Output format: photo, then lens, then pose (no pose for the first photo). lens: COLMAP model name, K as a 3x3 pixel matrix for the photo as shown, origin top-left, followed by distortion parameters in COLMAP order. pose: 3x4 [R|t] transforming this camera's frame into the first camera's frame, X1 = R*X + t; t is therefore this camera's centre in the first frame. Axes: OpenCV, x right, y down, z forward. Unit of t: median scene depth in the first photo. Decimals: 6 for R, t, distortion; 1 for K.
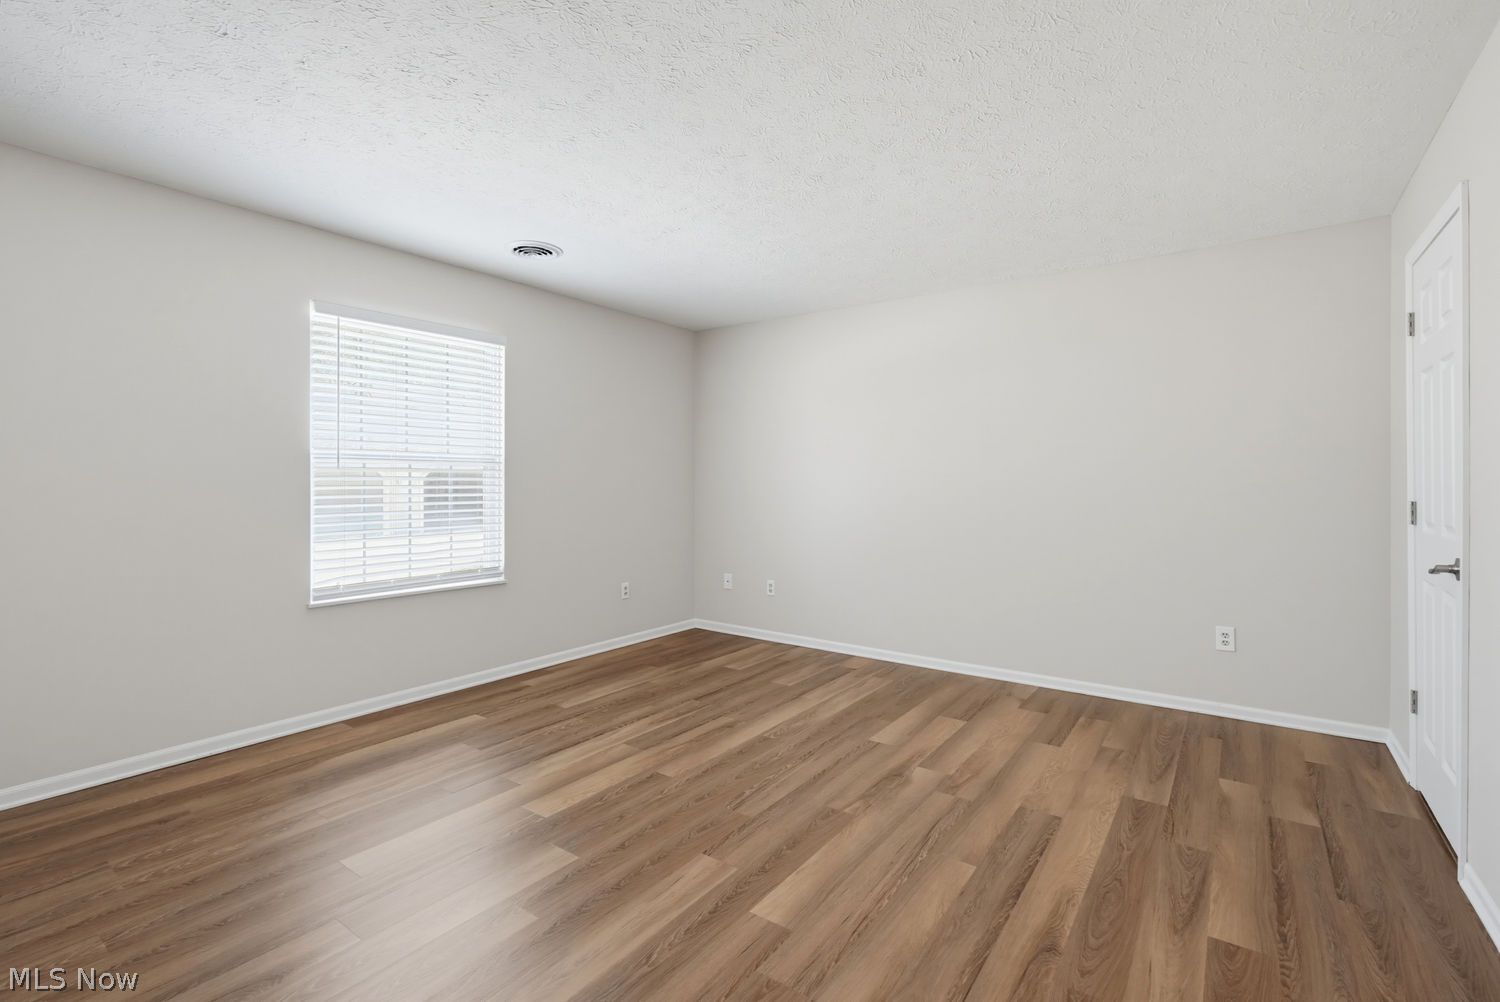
lens RADIAL K [[686.2, 0, 748.7], [0, 686.2, 496.1], [0, 0, 1]] dist [-0.009052, 0.002321]
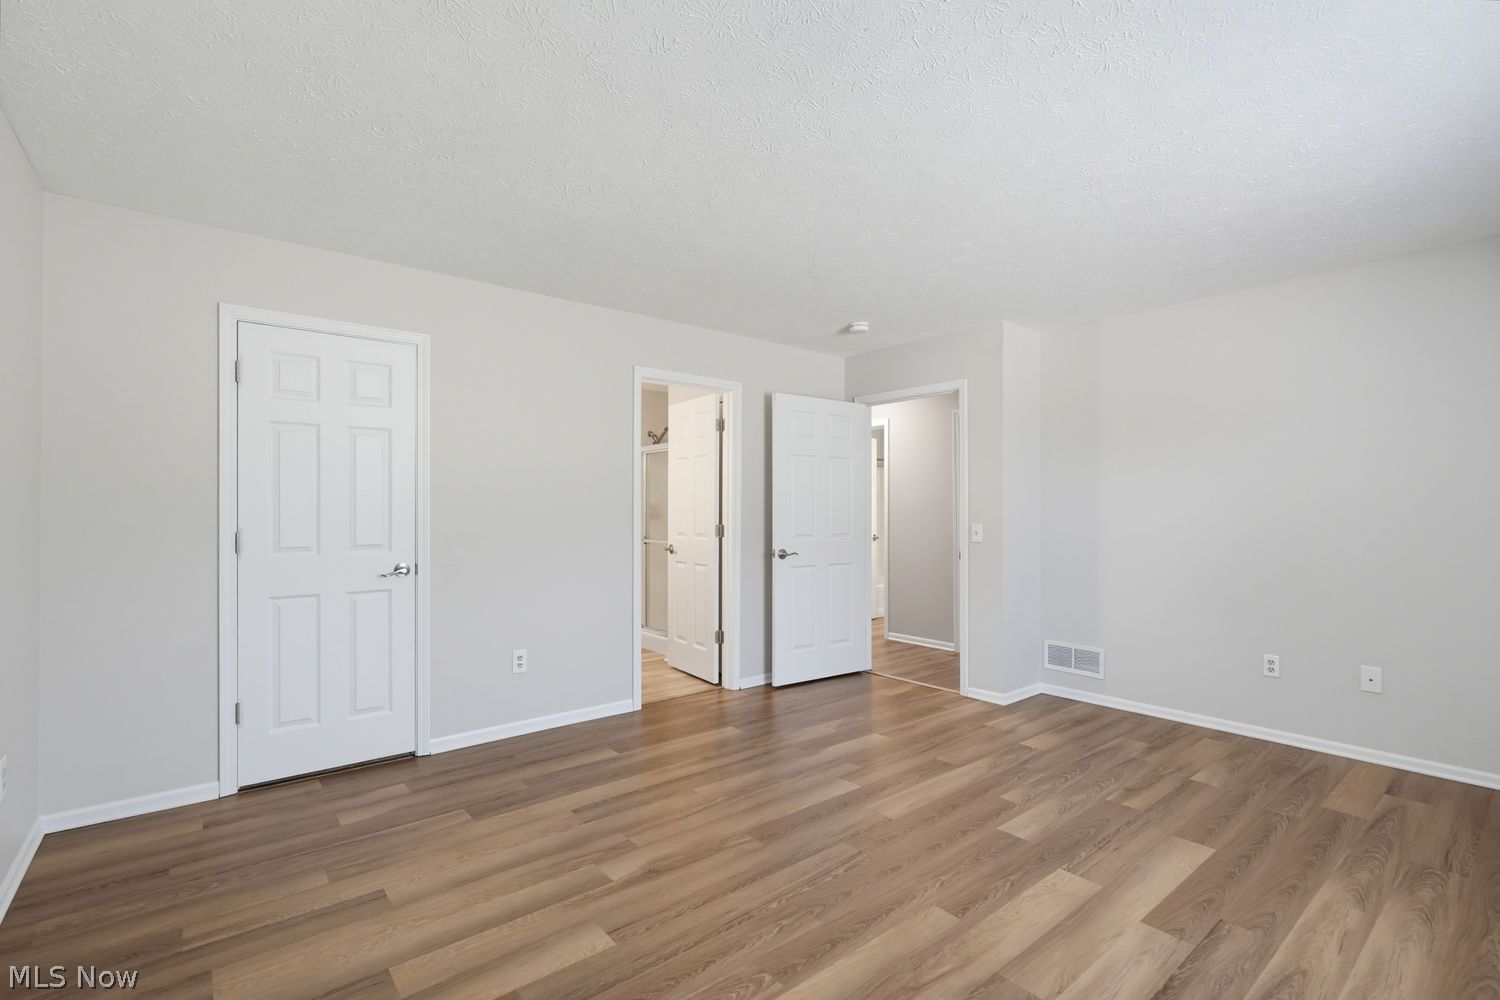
lens RADIAL K [[686.2, 0, 744.3], [0, 686.2, 504.8], [0, 0, 1]] dist [-0.009052, 0.002321]
pose [[-0.964590, -0.000526, 0.263755, -0.108508], [0.001756, 0.999963, 0.008413, -0.043152], [-0.263749, 0.008578, -0.964553, 1.795220]]
